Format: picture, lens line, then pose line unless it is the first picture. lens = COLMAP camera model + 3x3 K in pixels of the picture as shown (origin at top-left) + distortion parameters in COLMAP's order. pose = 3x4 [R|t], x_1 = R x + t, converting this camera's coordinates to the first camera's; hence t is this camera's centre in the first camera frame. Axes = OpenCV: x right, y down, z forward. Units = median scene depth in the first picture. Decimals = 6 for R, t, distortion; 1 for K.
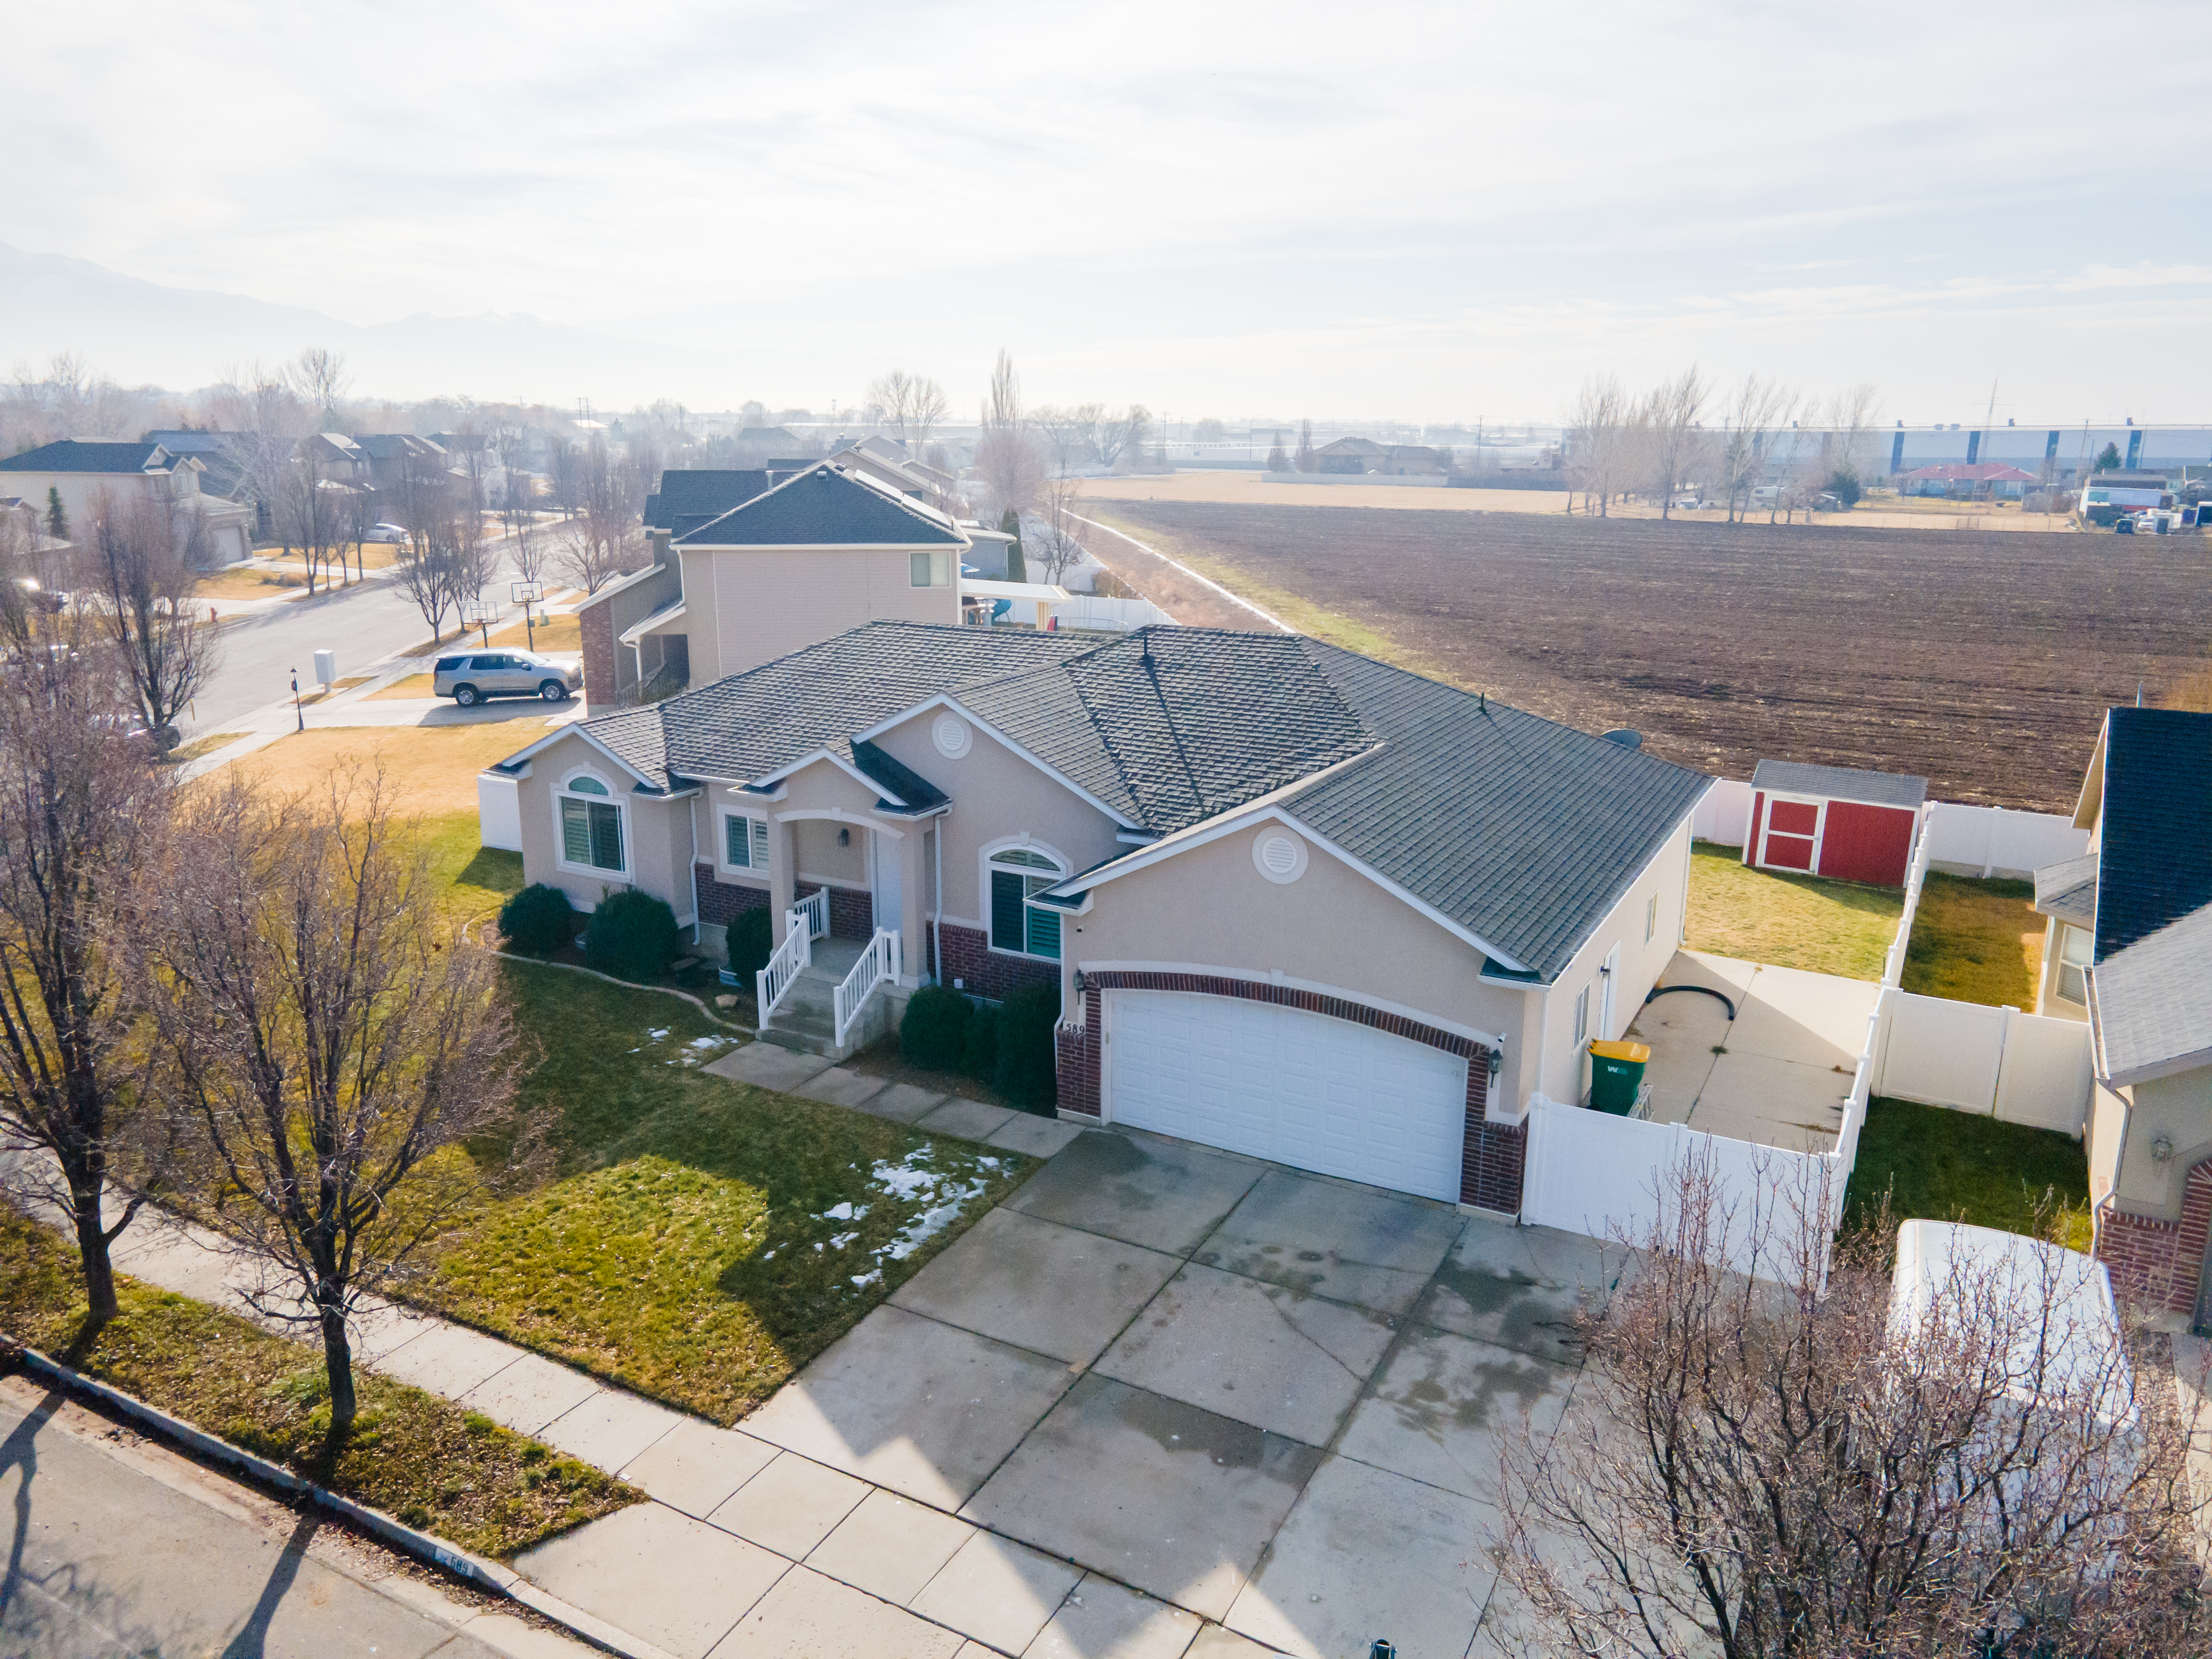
lens RADIAL K [[1628.0, 0, 1087.3], [0, 1628.0, 835.4], [0, 0, 1]] dist [0.034922, 0.015887]
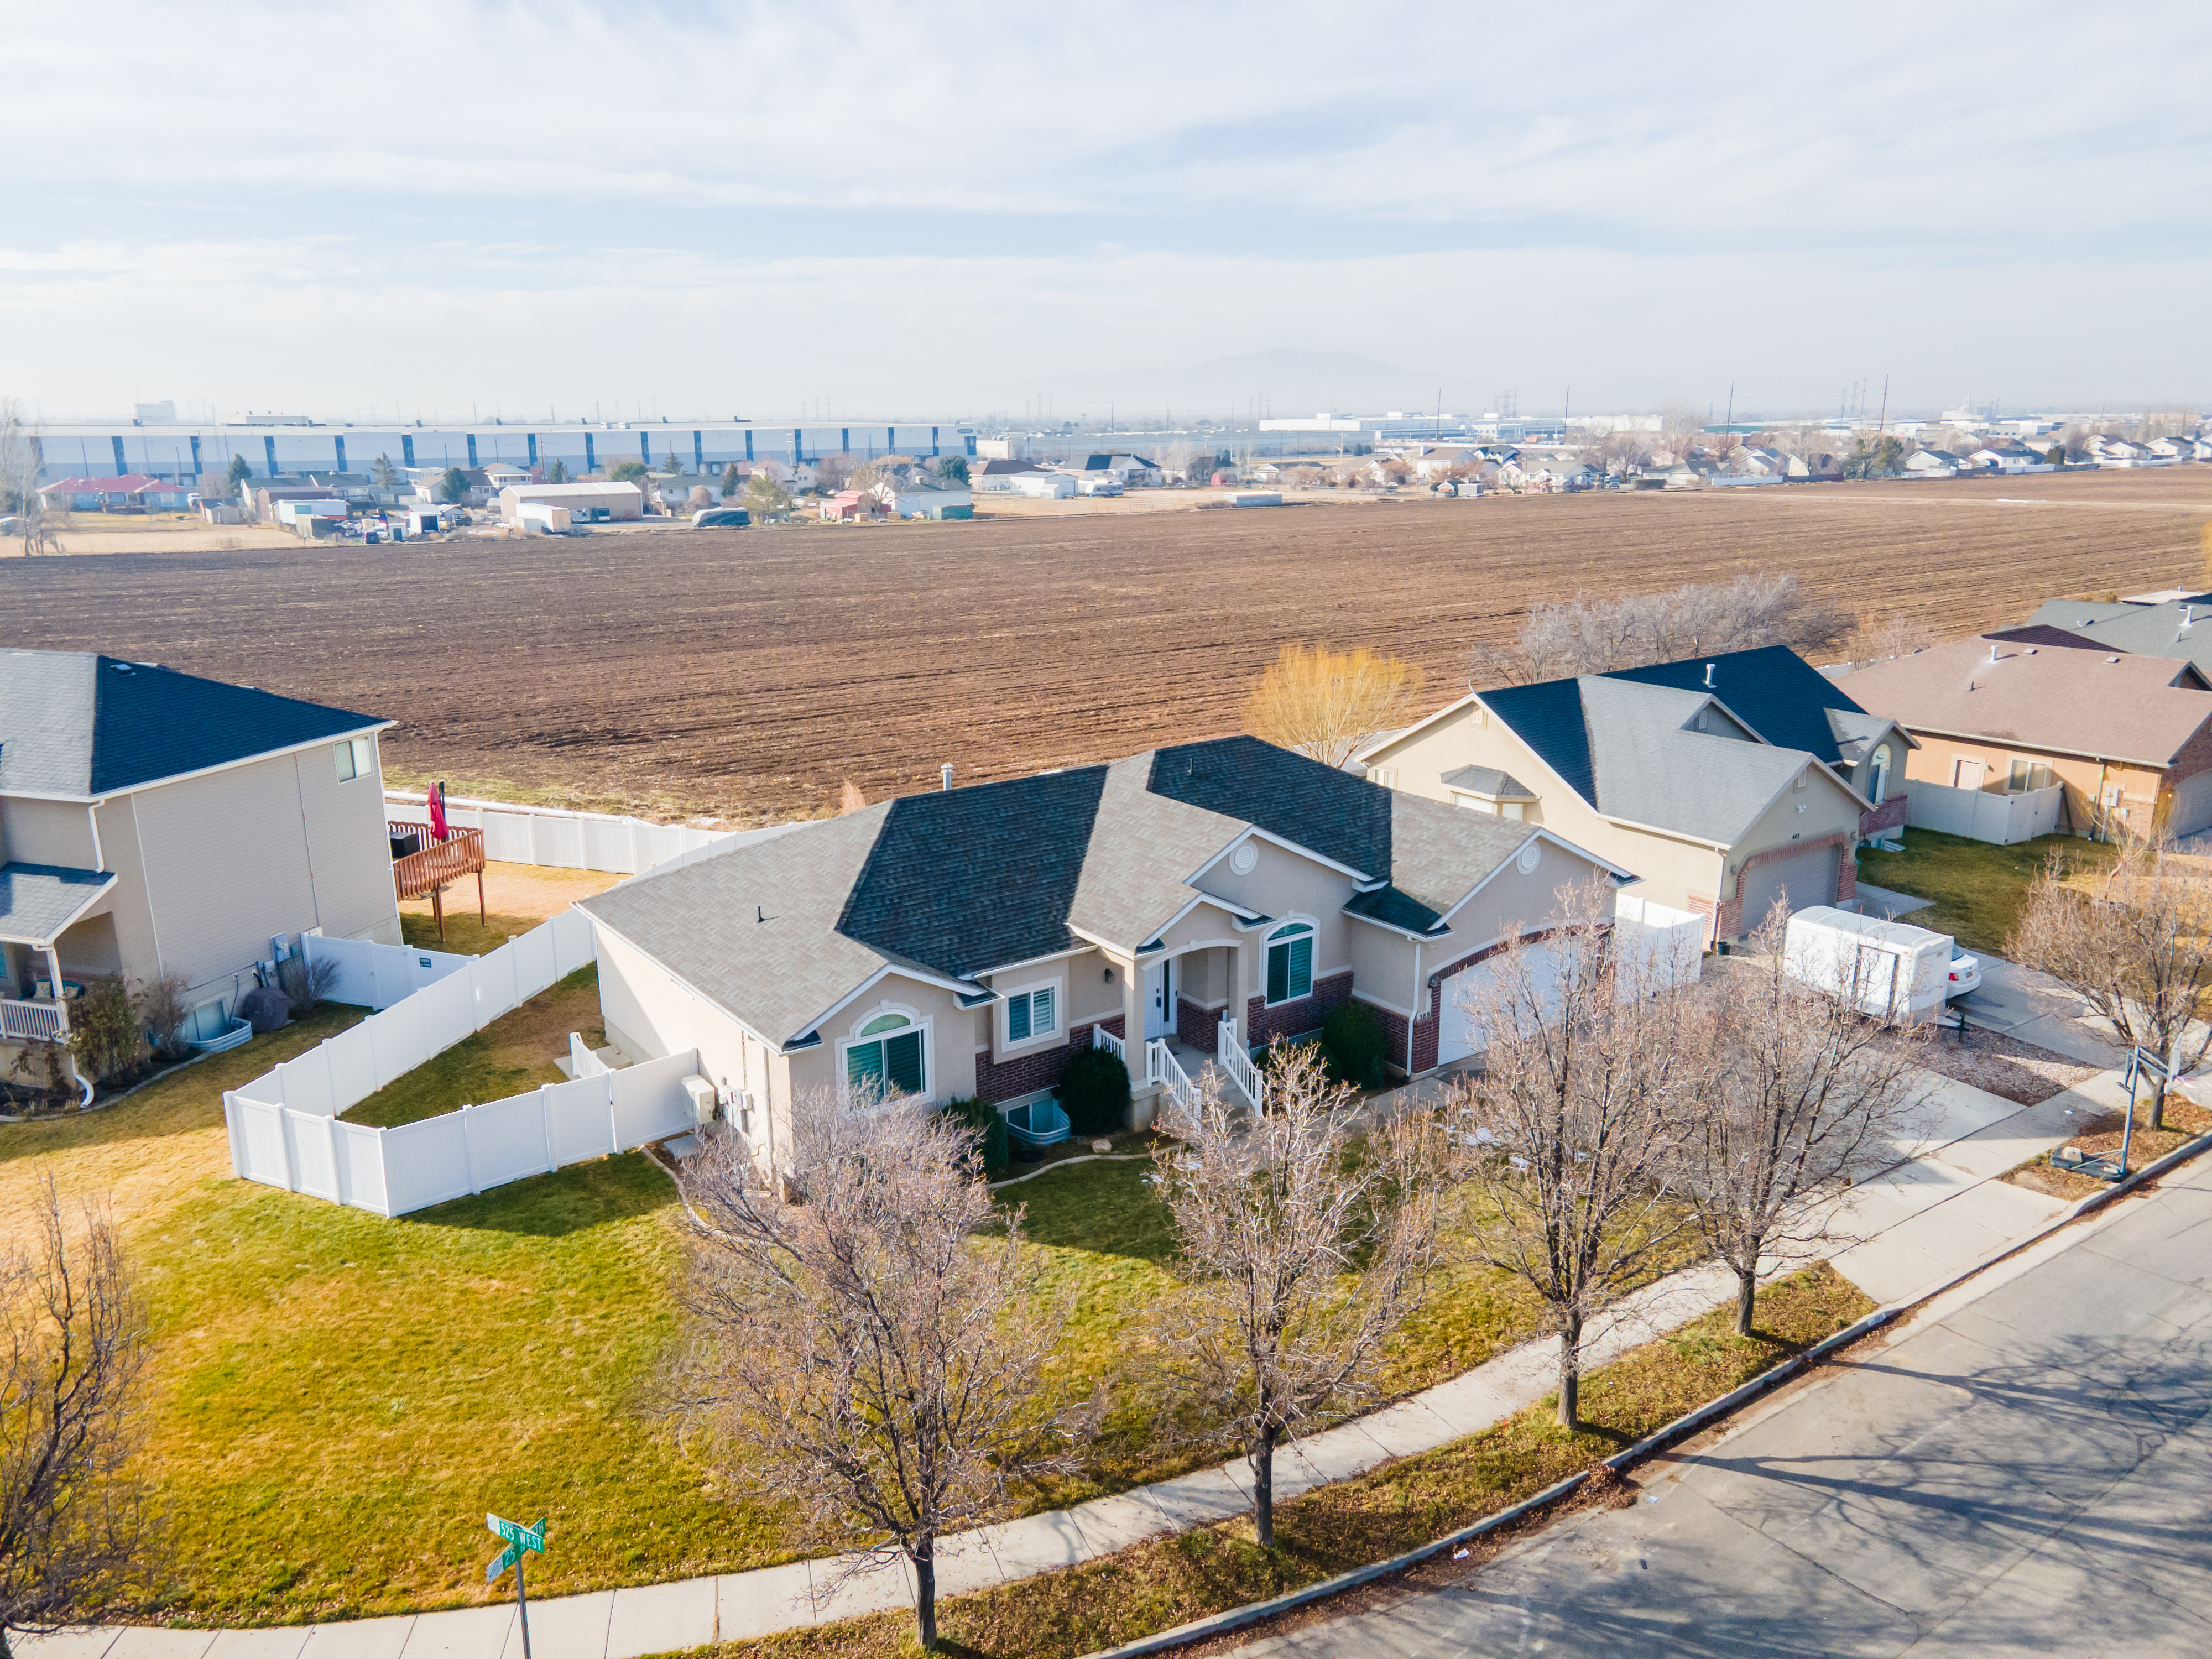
lens RADIAL K [[1628.0, 0, 1106.9], [0, 1628.0, 828.4], [0, 0, 1]] dist [0.034922, 0.015887]
pose [[0.424371, -0.234660, 0.874554, -1.675340], [0.230246, 0.962055, 0.146413, -0.397176], [-0.875726, 0.139229, 0.462298, 0.651788]]
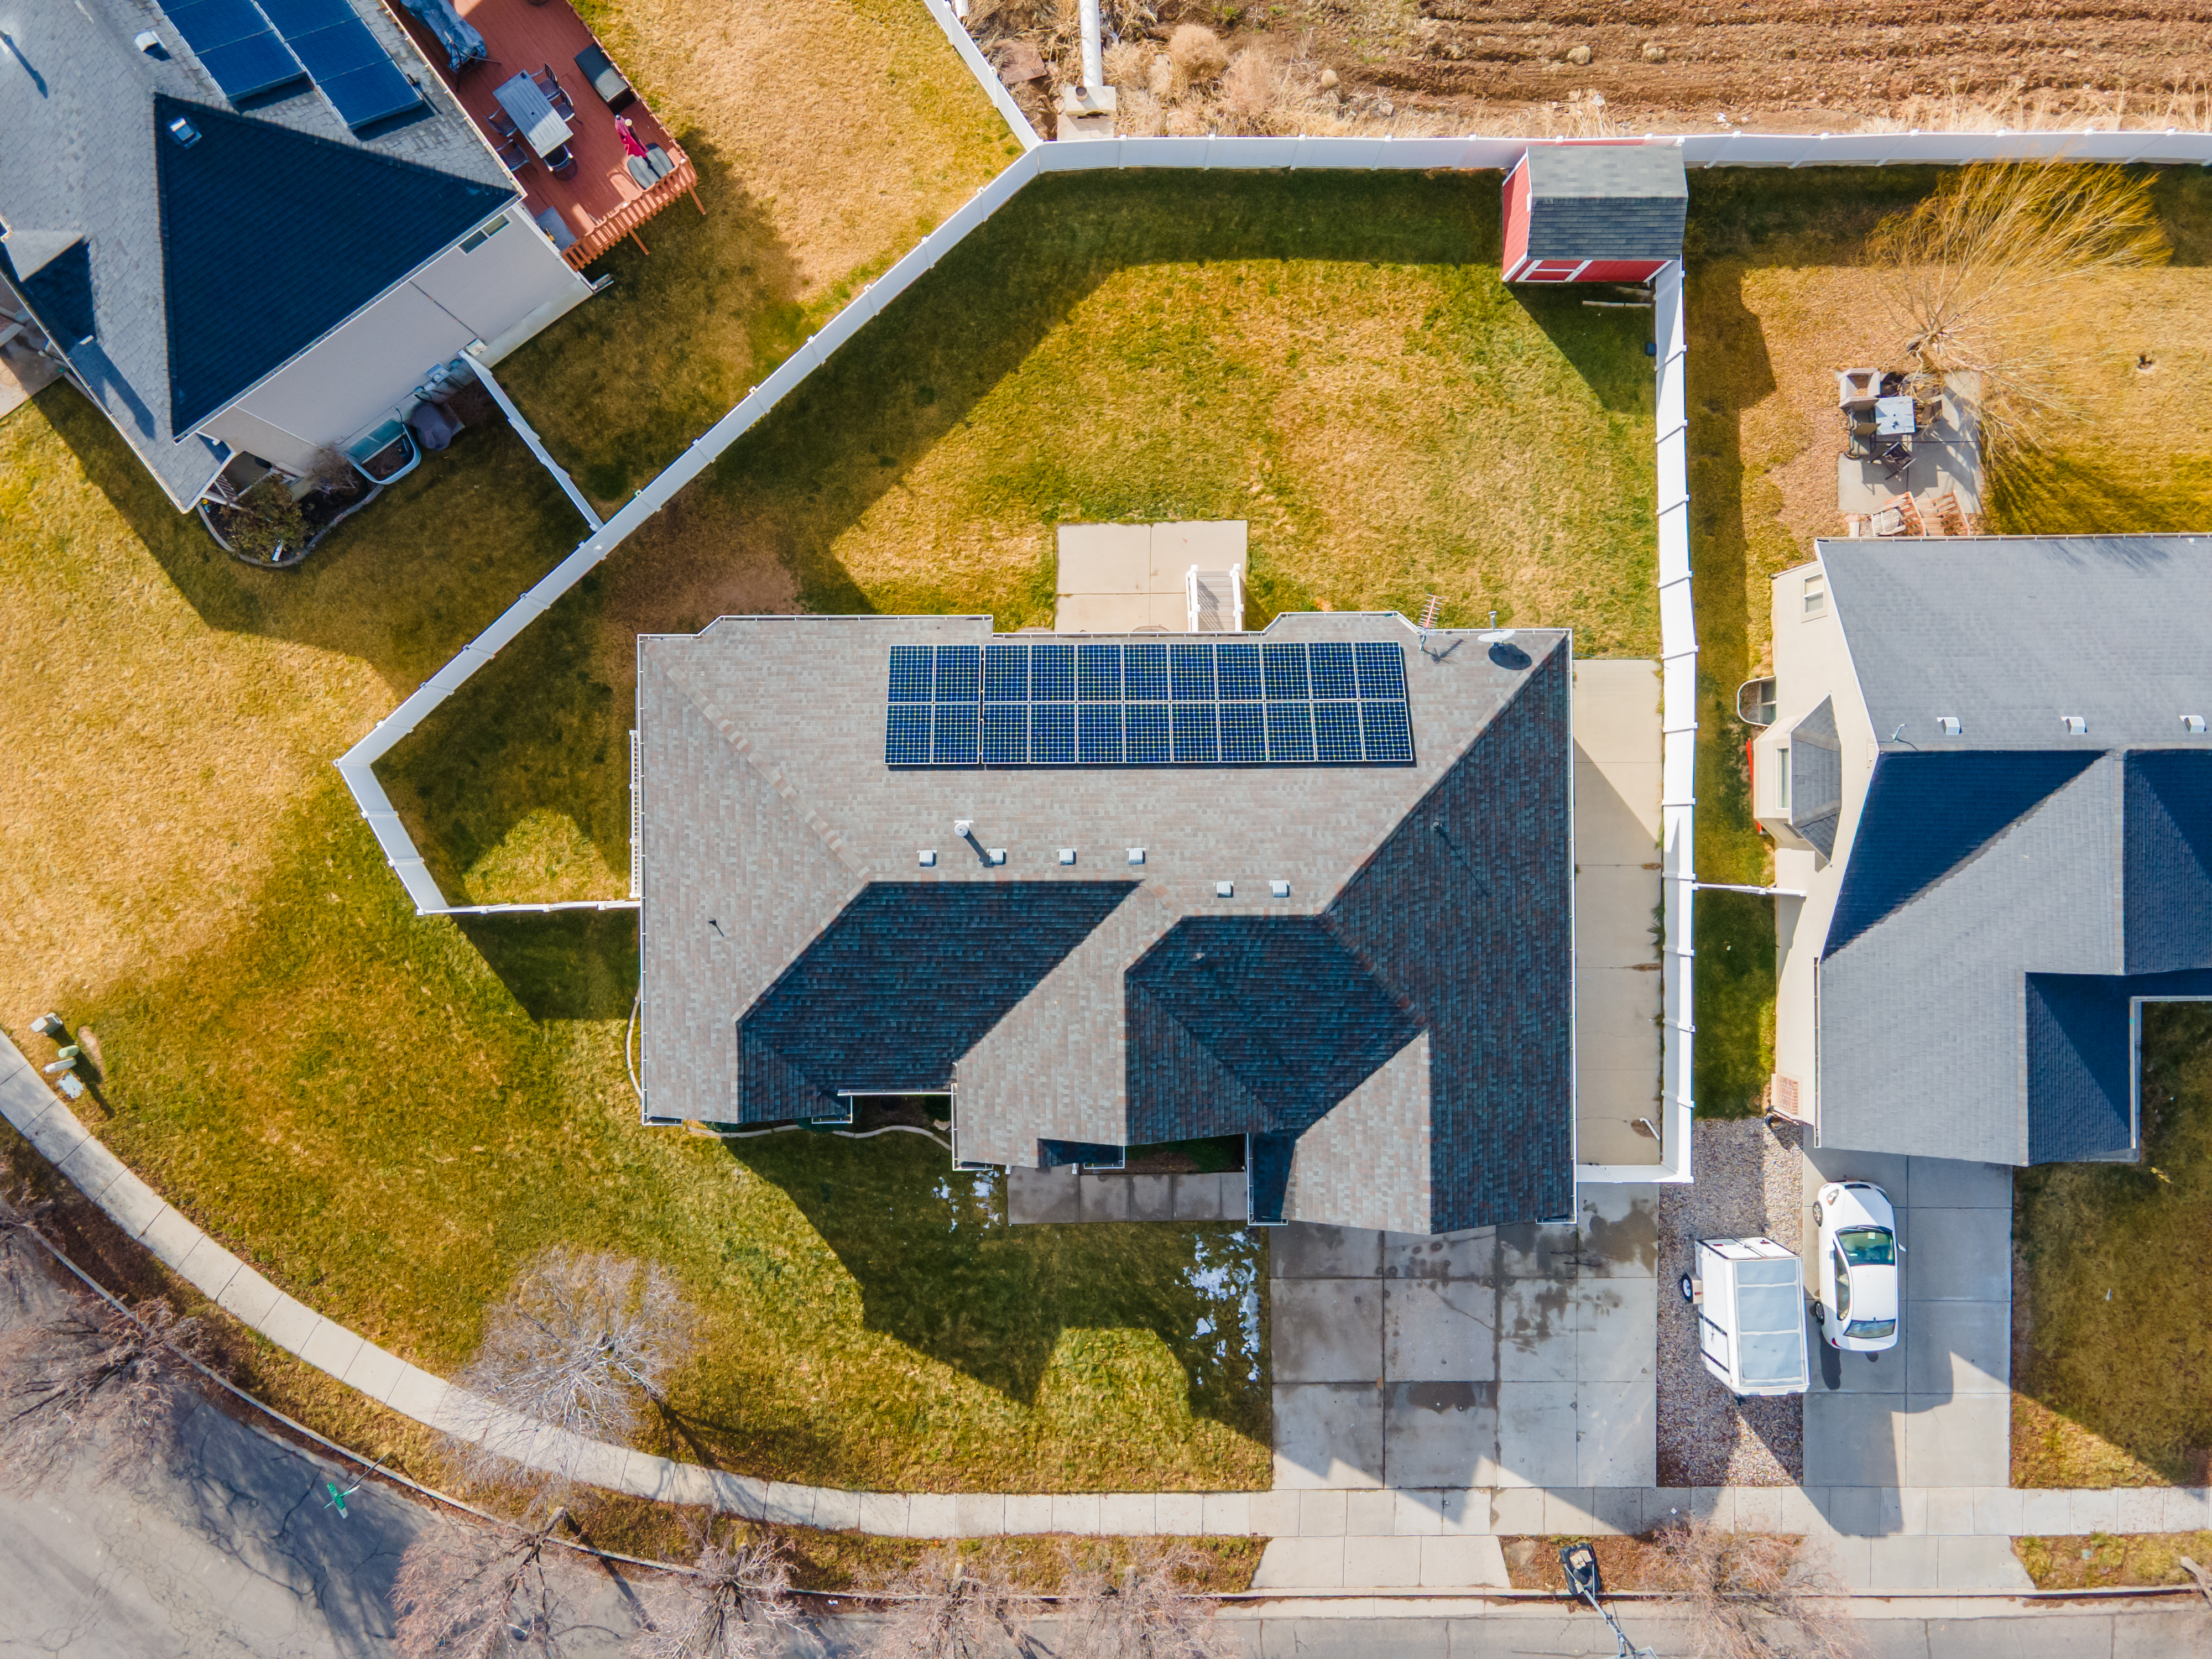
lens RADIAL K [[1628.0, 0, 1096.4], [0, 1628.0, 829.1], [0, 0, 1]] dist [0.034922, 0.015887]
pose [[0.872759, -0.488149, 0.001141, 0.022069], [0.110398, 0.199656, 0.973627, -1.880441], [-0.475503, -0.849616, 0.228142, 1.212093]]
